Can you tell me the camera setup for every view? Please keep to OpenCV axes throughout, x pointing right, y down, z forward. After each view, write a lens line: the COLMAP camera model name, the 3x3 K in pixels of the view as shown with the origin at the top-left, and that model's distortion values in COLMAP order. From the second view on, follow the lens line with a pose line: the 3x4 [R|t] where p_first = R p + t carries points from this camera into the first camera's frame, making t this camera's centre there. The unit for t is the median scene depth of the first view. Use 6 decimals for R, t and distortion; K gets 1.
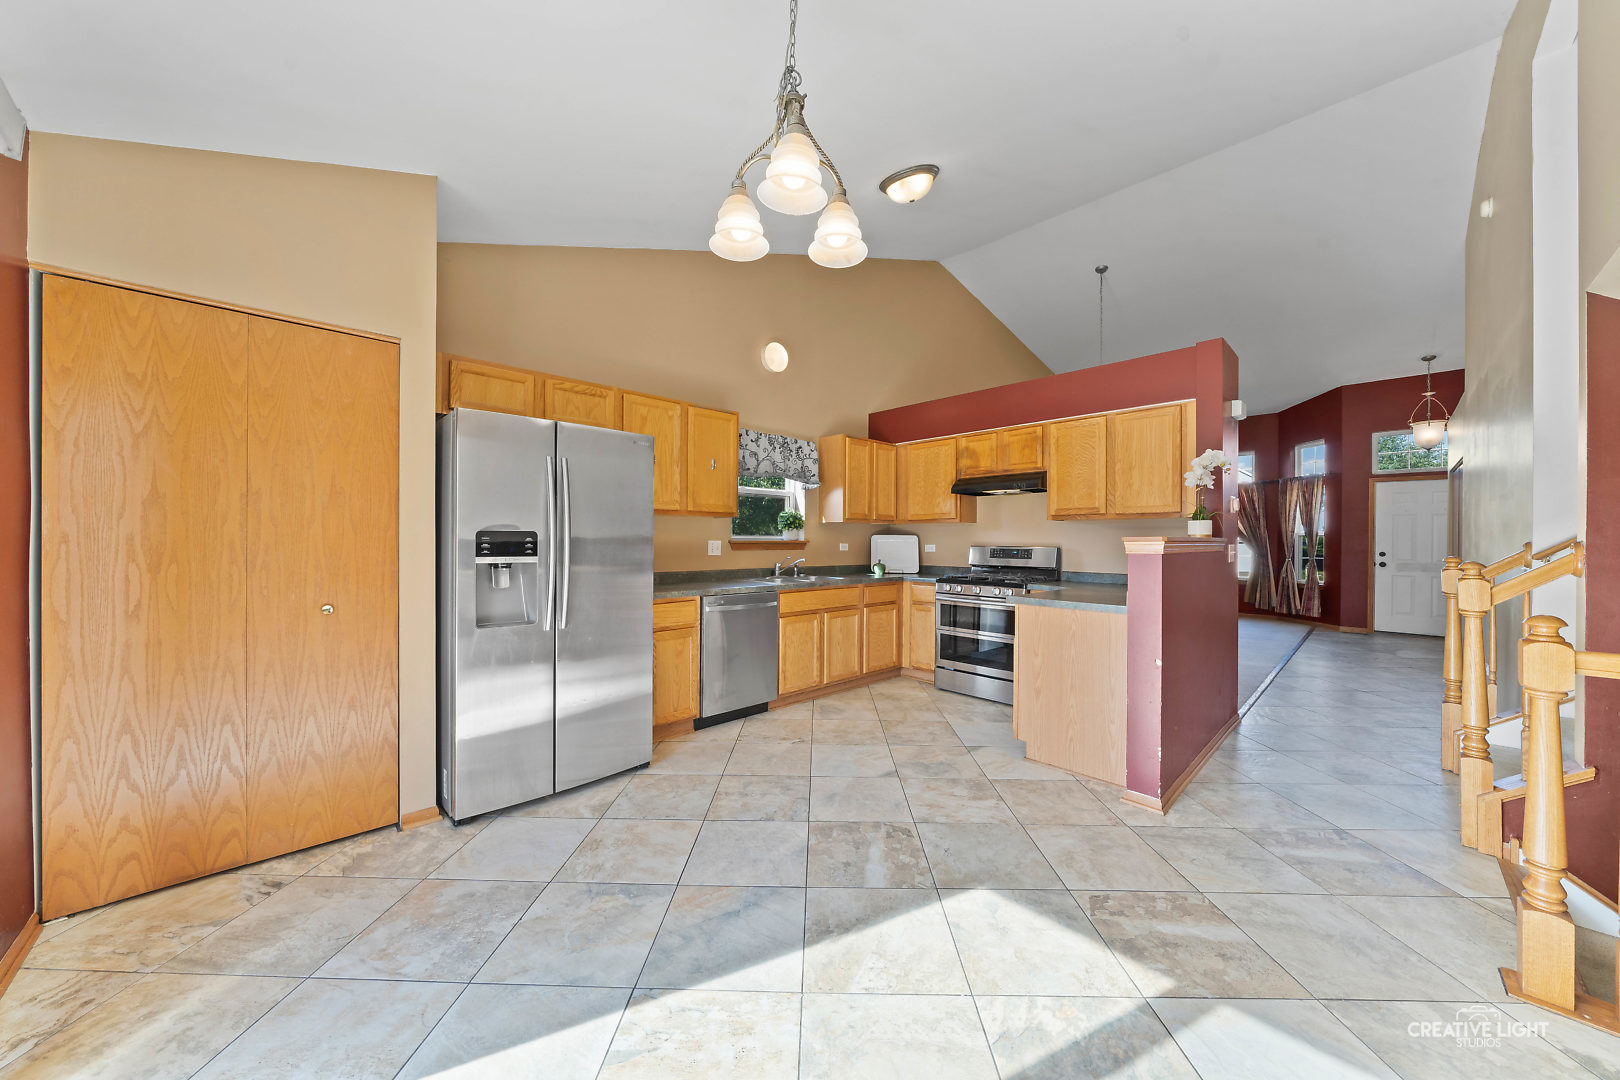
lens RADIAL K [[554.5, 0, 802.7], [0, 554.5, 539.3], [0, 0, 1]] dist [-0.007567, -0.000128]
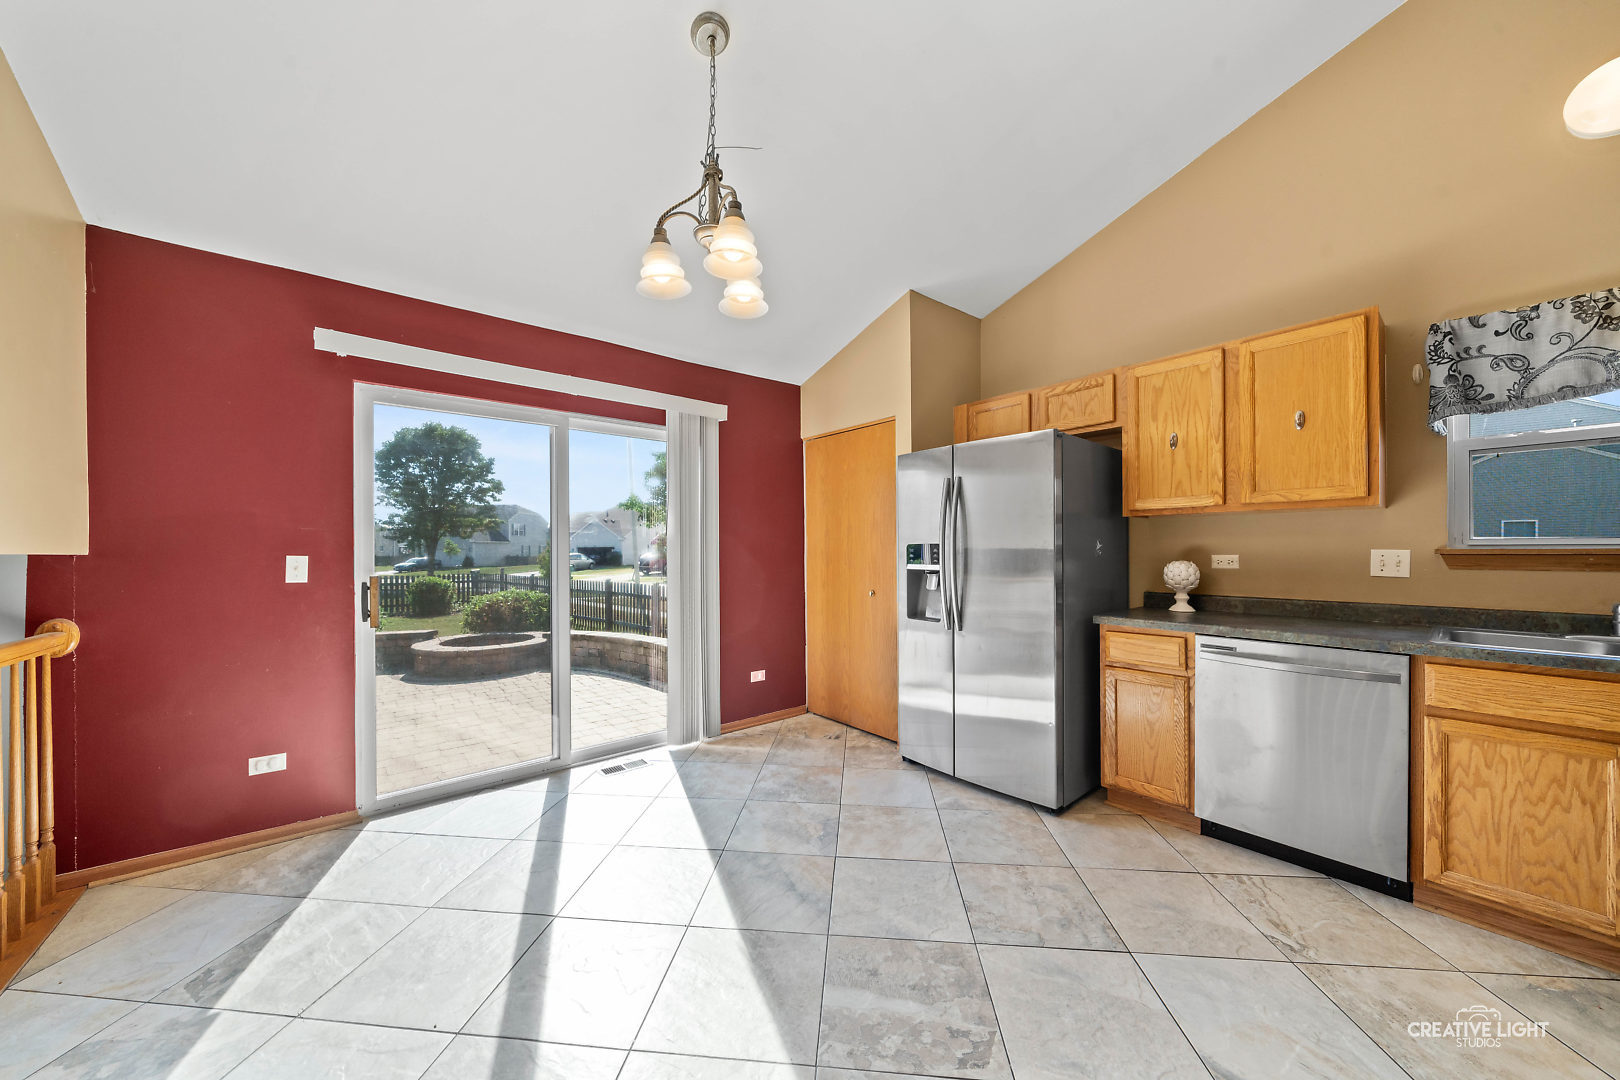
lens RADIAL K [[554.5, 0, 808.8], [0, 554.5, 549.2], [0, 0, 1]] dist [-0.007567, -0.000128]
pose [[-0.074604, -0.007580, -0.997184, 0.715588], [0.004659, 0.999958, -0.007950, 0.005478], [0.997202, -0.005239, -0.074566, 0.814114]]
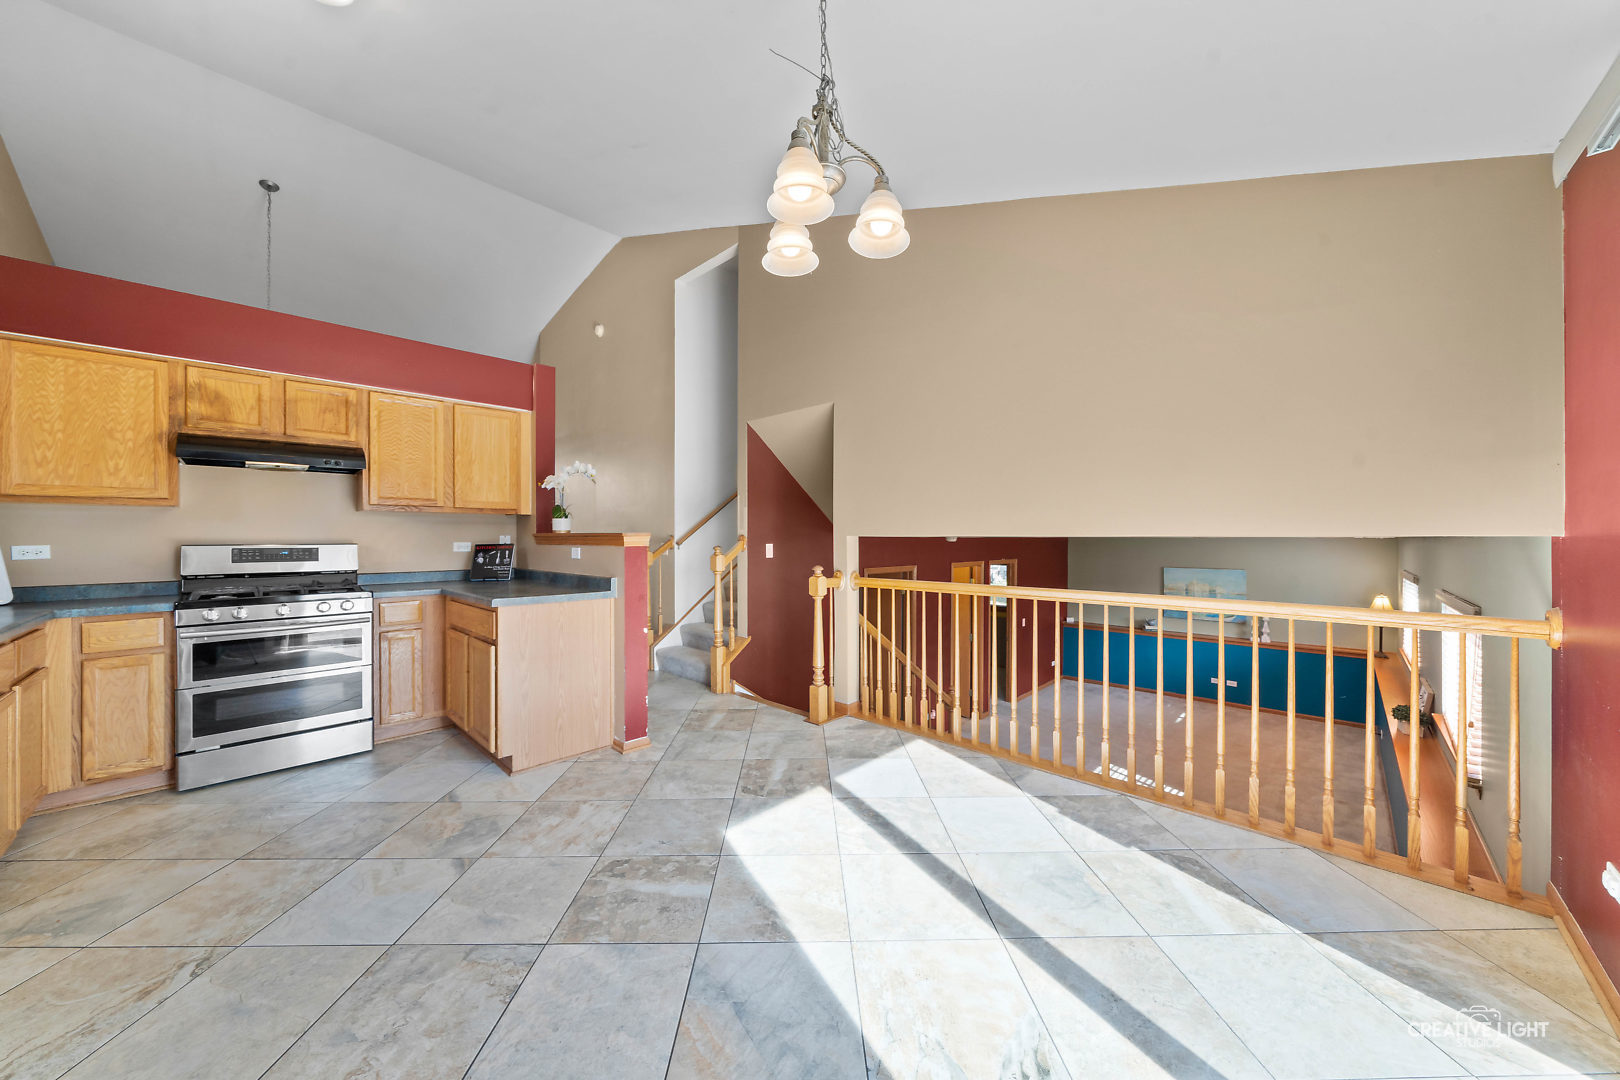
lens RADIAL K [[554.5, 0, 816.3], [0, 554.5, 536.9], [0, 0, 1]] dist [-0.007567, -0.000128]
pose [[-0.051646, -0.005806, 0.998649, -0.665221], [0.000060, 0.999983, 0.005817, -0.001505], [-0.998665, 0.000361, -0.051645, 0.676163]]
